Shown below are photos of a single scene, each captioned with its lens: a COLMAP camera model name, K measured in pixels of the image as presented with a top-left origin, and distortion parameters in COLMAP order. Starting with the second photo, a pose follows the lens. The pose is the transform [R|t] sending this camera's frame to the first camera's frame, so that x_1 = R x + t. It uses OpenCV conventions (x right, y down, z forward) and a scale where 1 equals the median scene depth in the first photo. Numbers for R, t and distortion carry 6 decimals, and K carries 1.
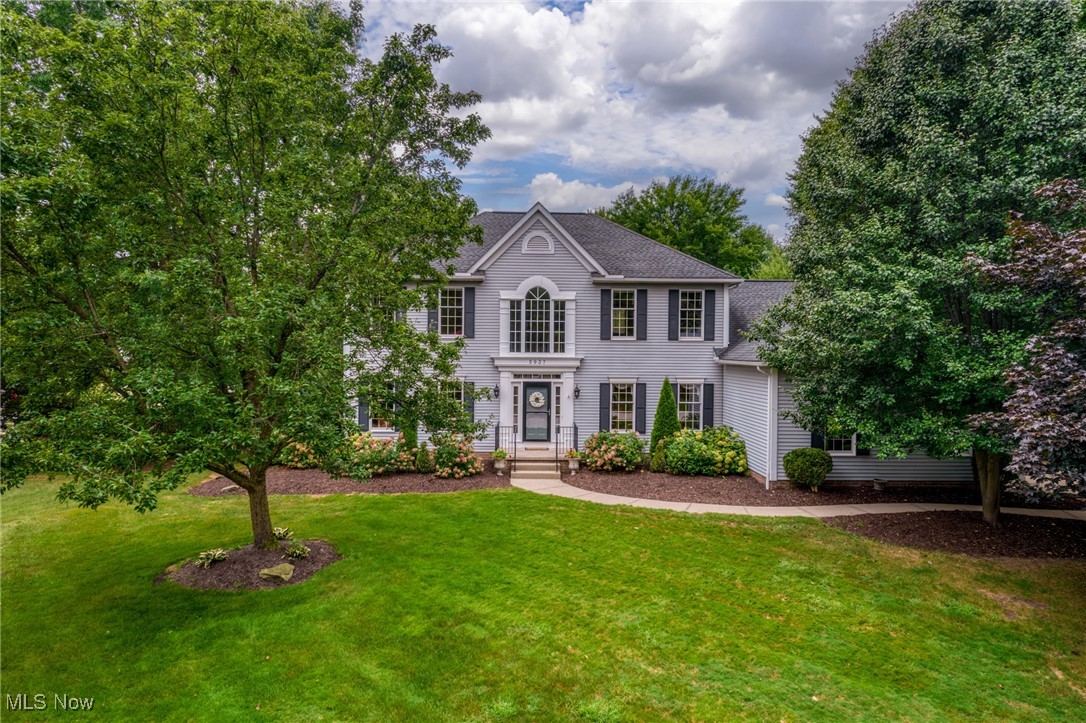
lens RADIAL K [[693.1, 0, 543.0], [0, 693.1, 361.5], [0, 0, 1]] dist [0.000207, -0.000035]
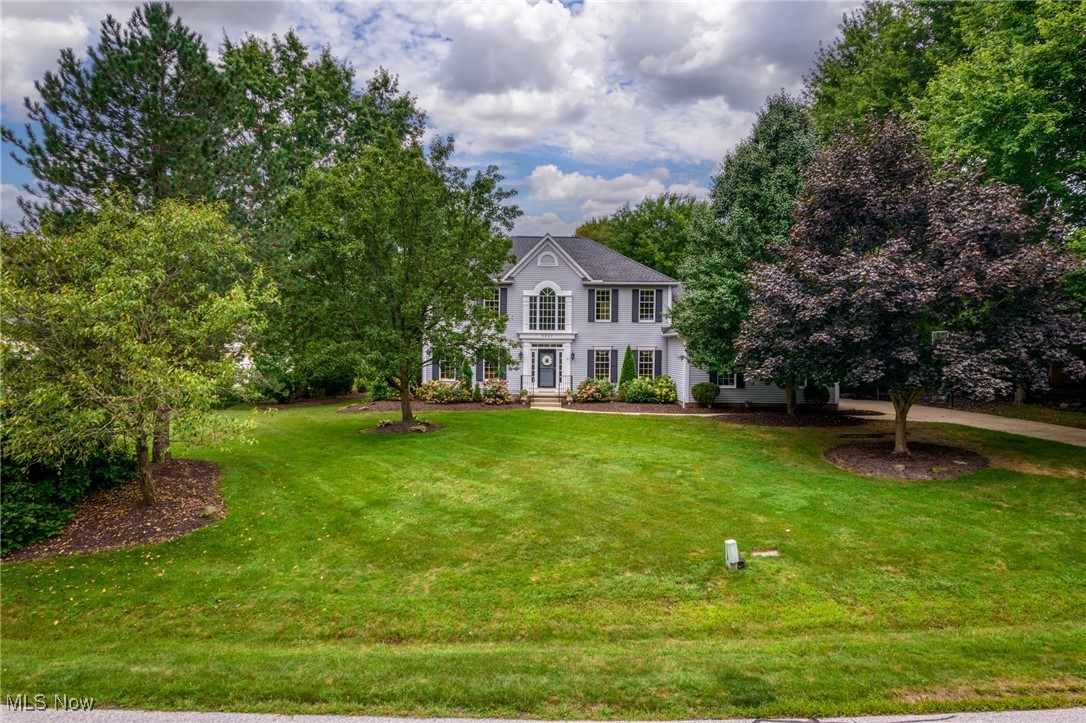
lens RADIAL K [[693.1, 0, 543.0], [0, 693.1, 361.5], [0, 0, 1]] dist [0.000207, -0.000035]
pose [[1.000000, -0.000224, 0.000064, -0.017603], [0.000223, 0.999935, 0.011361, 0.039685], [-0.000066, -0.011361, 0.999935, -0.548463]]
